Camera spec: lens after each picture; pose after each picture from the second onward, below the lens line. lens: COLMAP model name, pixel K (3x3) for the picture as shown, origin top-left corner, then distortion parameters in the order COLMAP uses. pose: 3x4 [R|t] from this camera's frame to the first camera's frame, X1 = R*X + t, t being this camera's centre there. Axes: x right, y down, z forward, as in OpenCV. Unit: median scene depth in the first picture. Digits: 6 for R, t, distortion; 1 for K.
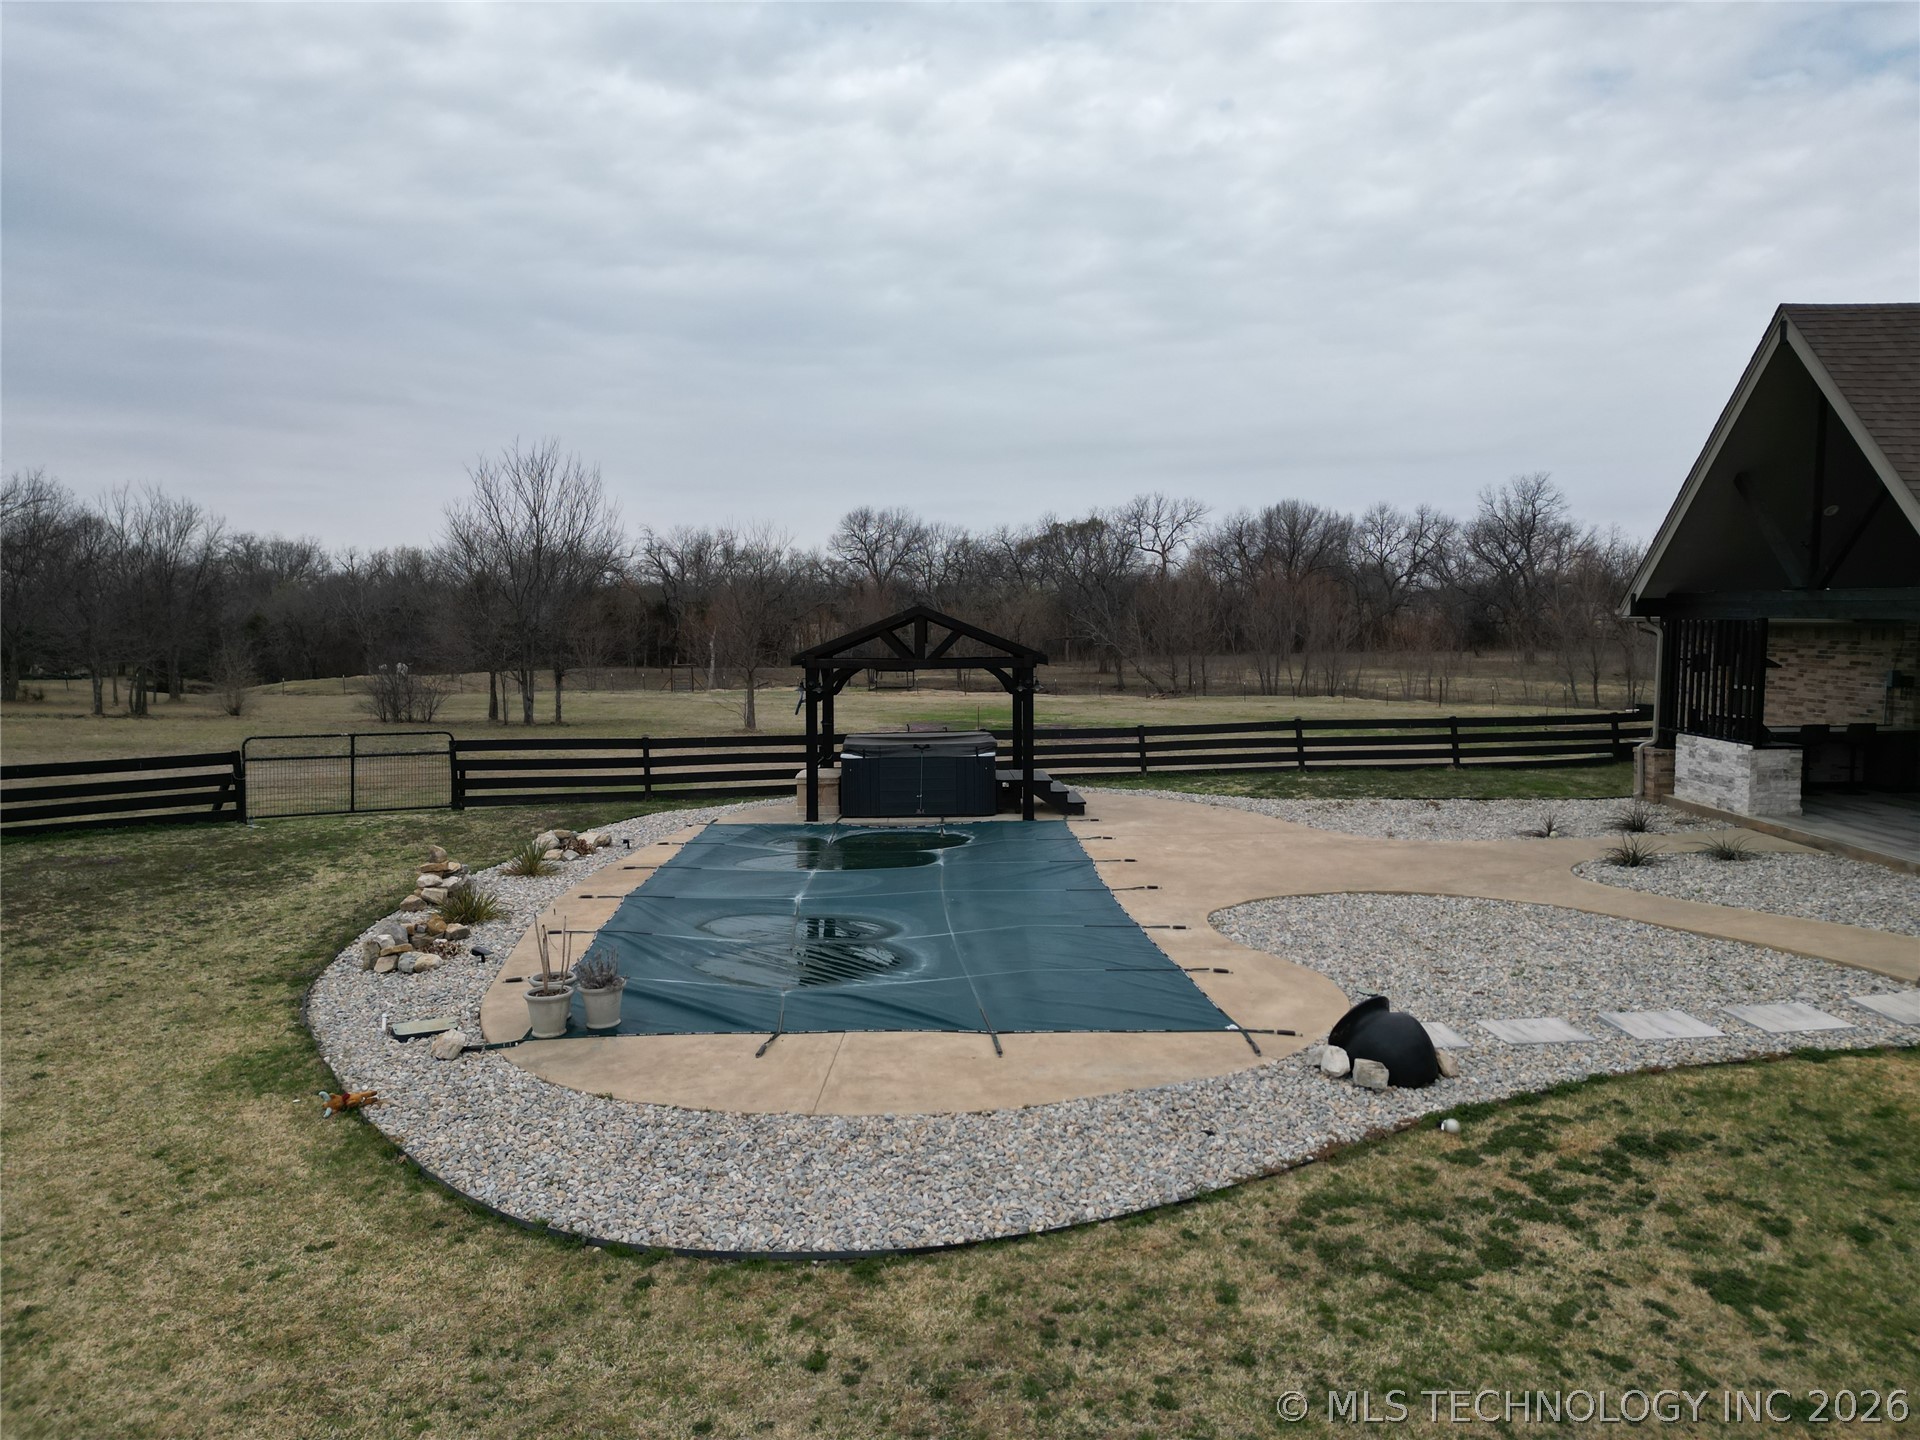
lens RADIAL K [[1340.6, 0, 961.1], [0, 1340.6, 718.0], [0, 0, 1]] dist [0.073322, -0.068349]
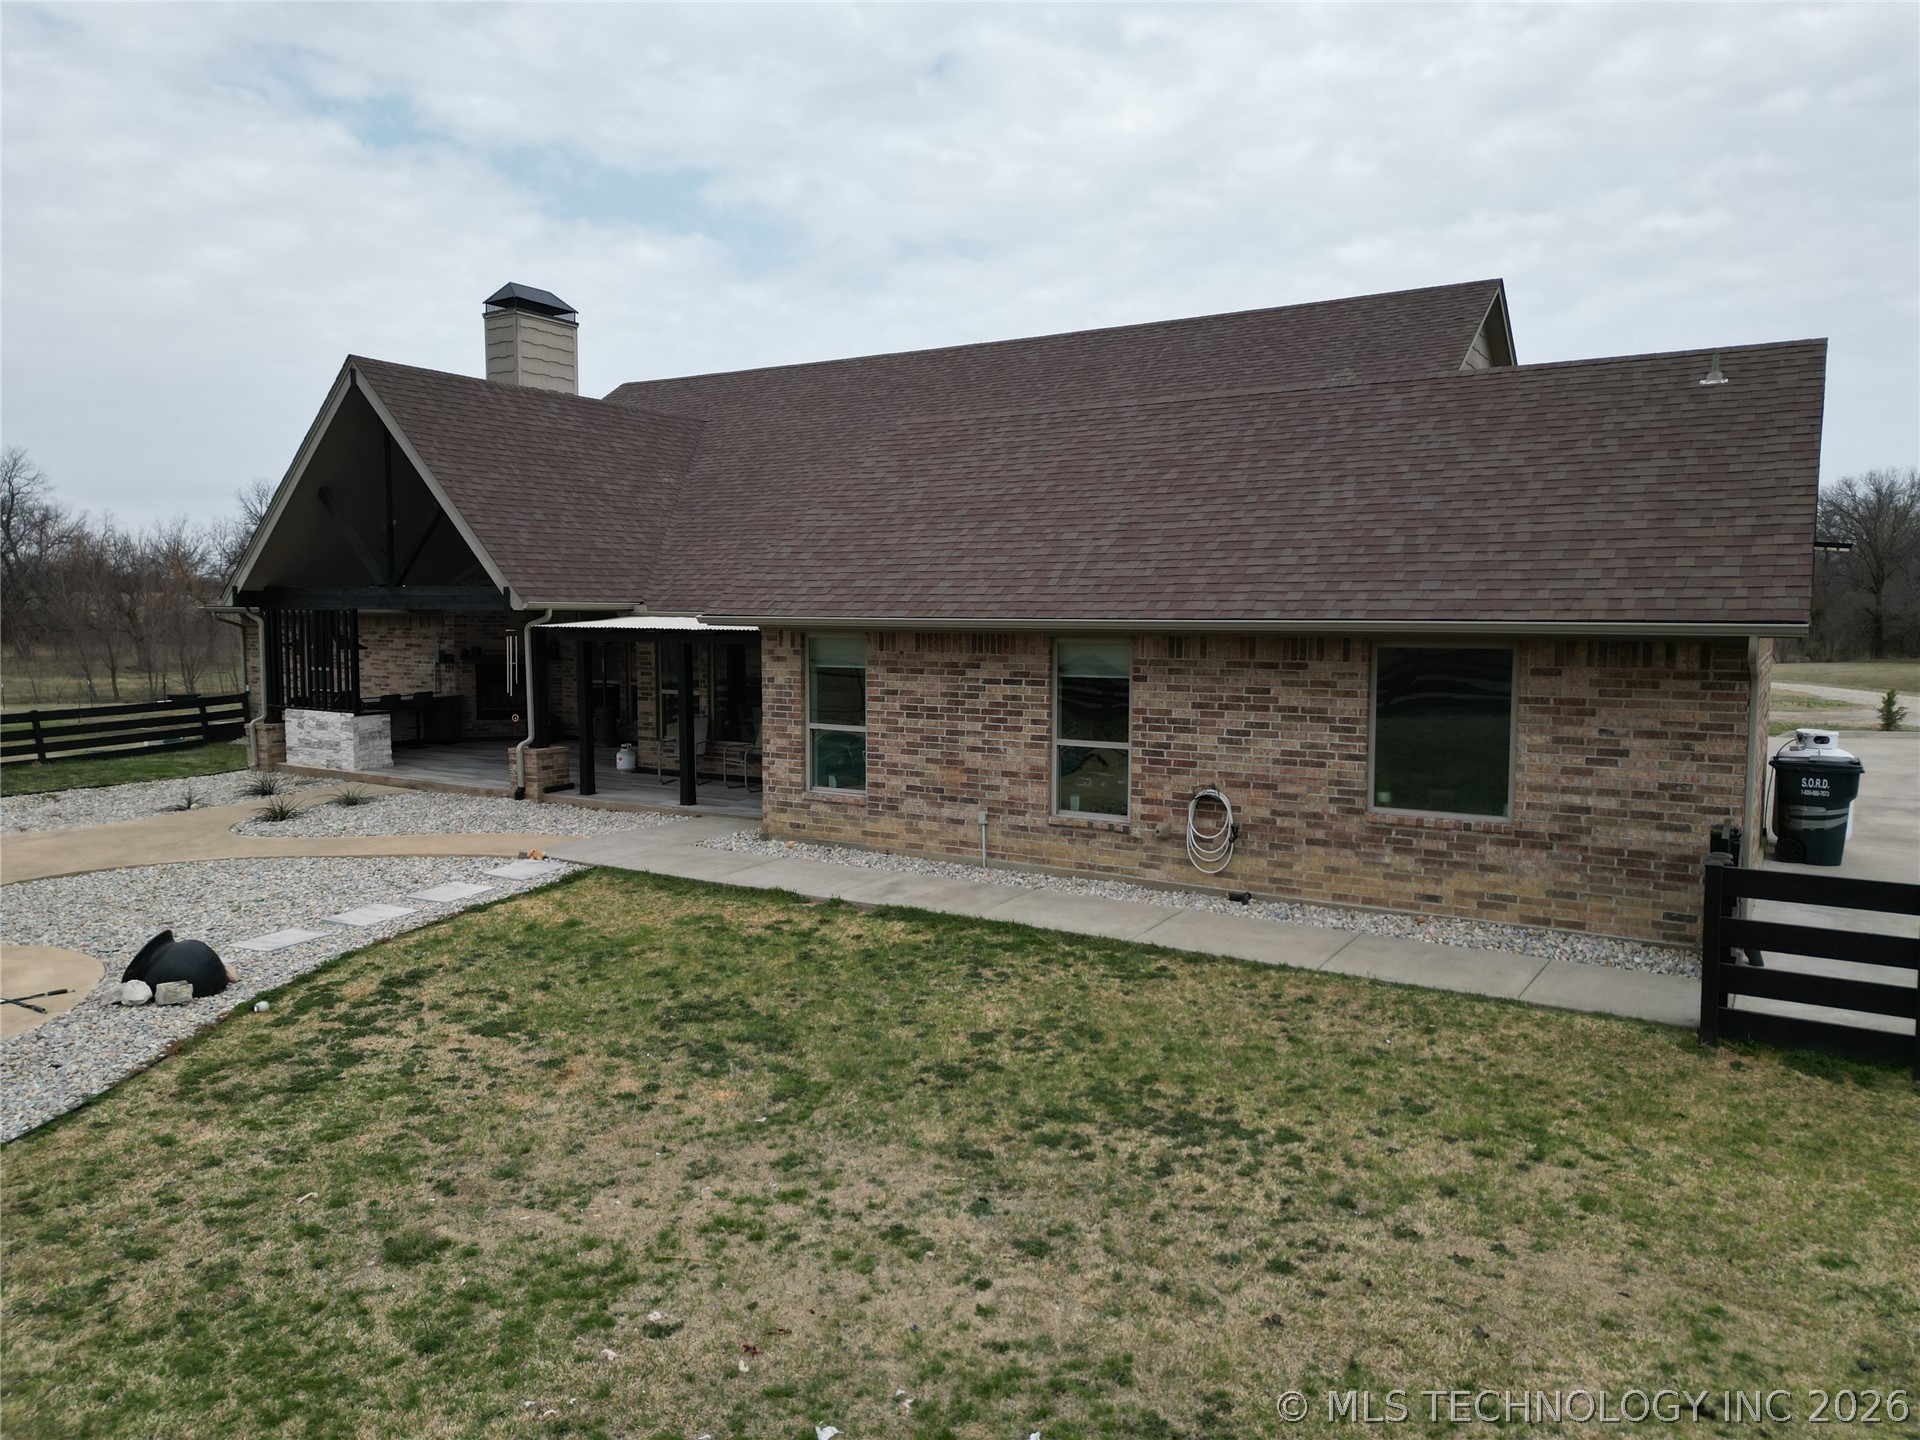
lens RADIAL K [[1340.6, 0, 961.1], [0, 1340.6, 718.0], [0, 0, 1]] dist [0.073322, -0.068349]
pose [[0.532144, -0.068115, 0.843910, -0.315352], [0.062790, 0.997189, 0.040893, 0.018106], [-0.844322, 0.031228, 0.534925, -0.219701]]
